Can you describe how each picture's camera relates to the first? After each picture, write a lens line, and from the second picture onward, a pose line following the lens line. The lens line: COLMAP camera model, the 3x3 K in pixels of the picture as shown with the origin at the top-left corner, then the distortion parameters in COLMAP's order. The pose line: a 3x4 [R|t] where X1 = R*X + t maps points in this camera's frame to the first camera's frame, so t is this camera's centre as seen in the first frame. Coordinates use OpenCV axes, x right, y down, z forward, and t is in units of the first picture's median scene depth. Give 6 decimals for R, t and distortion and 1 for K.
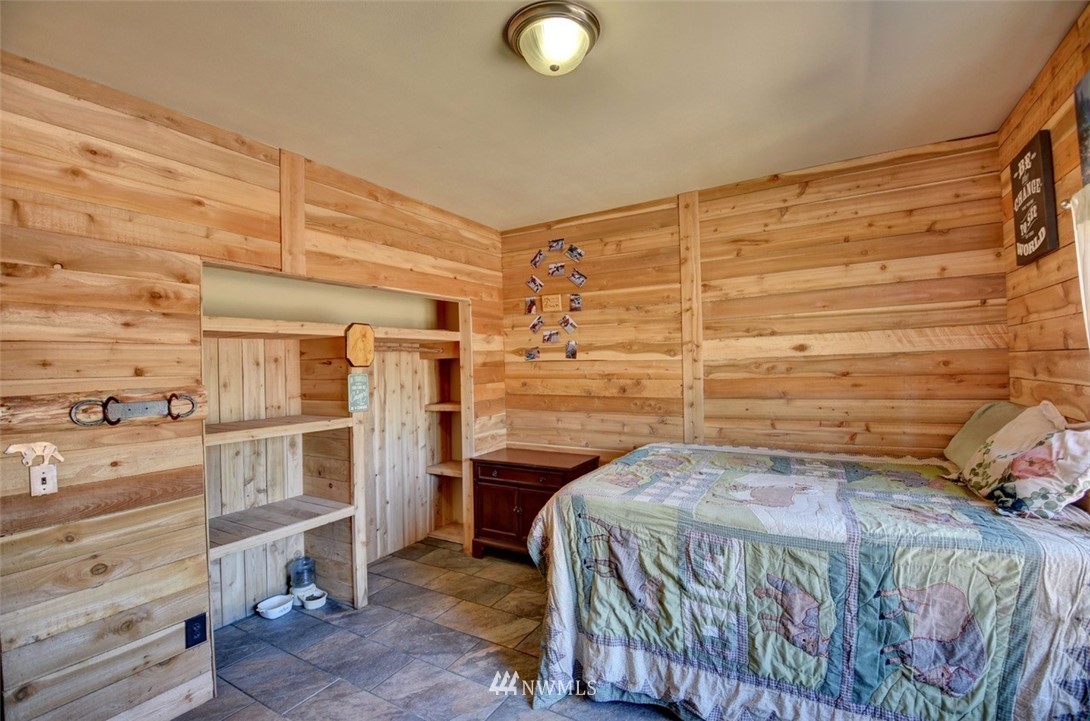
lens RADIAL K [[482.0, 0, 550.7], [0, 482.0, 356.6], [0, 0, 1]] dist [-0.012101, -0.008959]
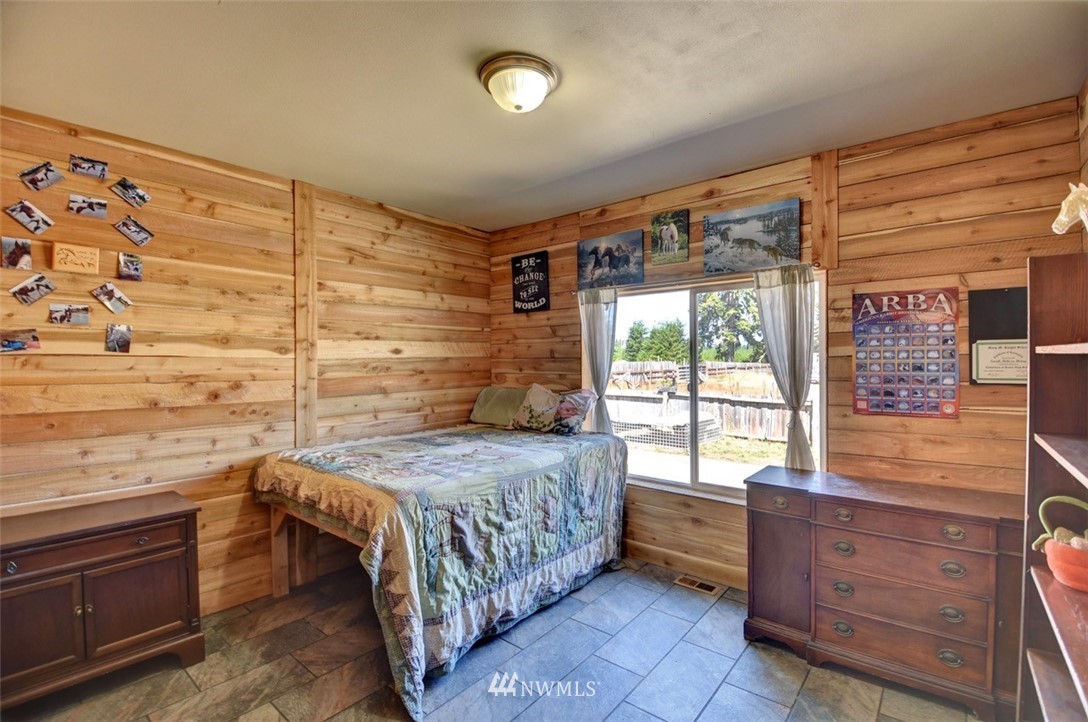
lens RADIAL K [[481.1, 0, 552.9], [0, 481.1, 361.0], [0, 0, 1]] dist [-0.012101, -0.008959]
pose [[0.137070, 0.022884, 0.990297, -0.622467], [-0.013210, 0.999686, -0.021272, 0.026638], [-0.990473, -0.010166, 0.137330, 0.413890]]
